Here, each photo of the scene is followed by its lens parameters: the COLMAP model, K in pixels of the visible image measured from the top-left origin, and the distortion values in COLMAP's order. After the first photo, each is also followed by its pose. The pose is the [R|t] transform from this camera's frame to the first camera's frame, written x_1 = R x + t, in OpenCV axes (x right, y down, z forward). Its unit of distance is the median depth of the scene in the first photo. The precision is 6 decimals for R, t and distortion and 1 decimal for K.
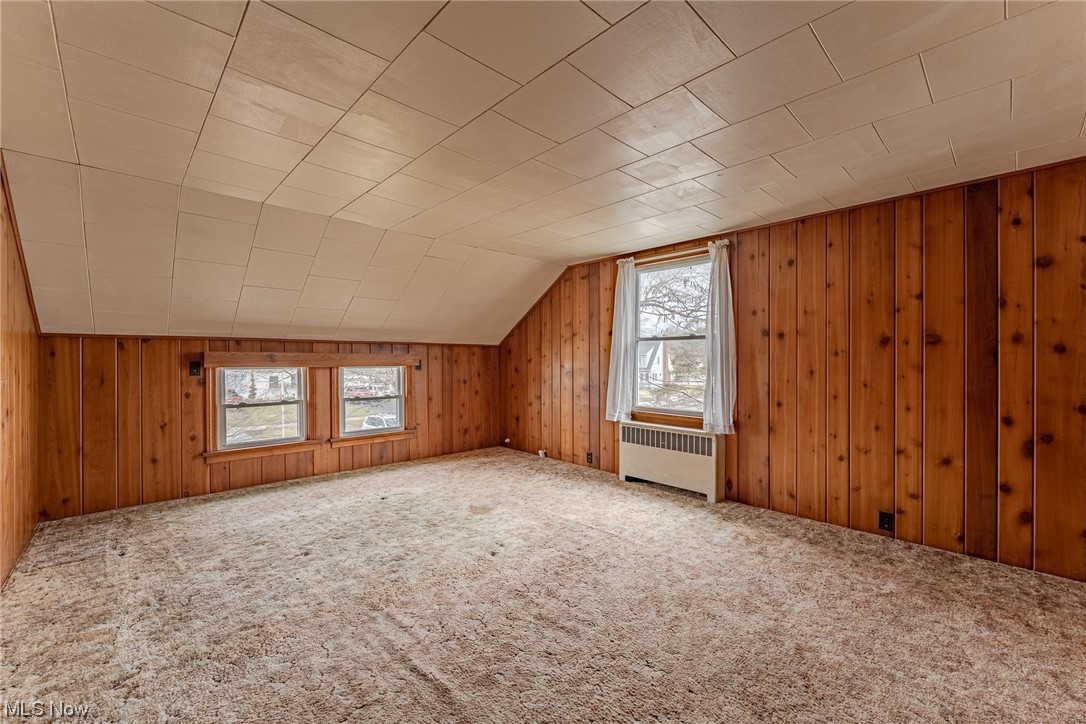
lens RADIAL K [[442.5, 0, 536.8], [0, 442.5, 362.3], [0, 0, 1]] dist [-0.001919, -0.000289]
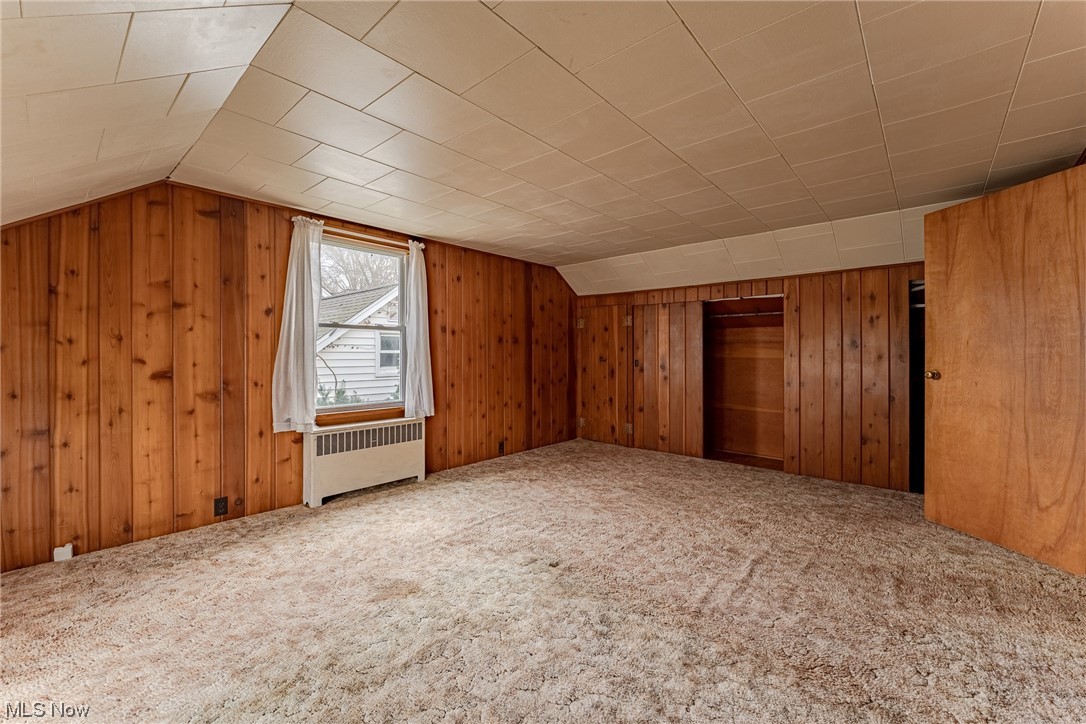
lens RADIAL K [[442.5, 0, 540.9], [0, 442.5, 355.5], [0, 0, 1]] dist [-0.001919, -0.000289]
pose [[-0.089750, -0.005674, 0.995948, -0.746433], [0.004029, 0.999974, 0.006060, 0.000741], [-0.995956, 0.004557, -0.089724, 0.832554]]
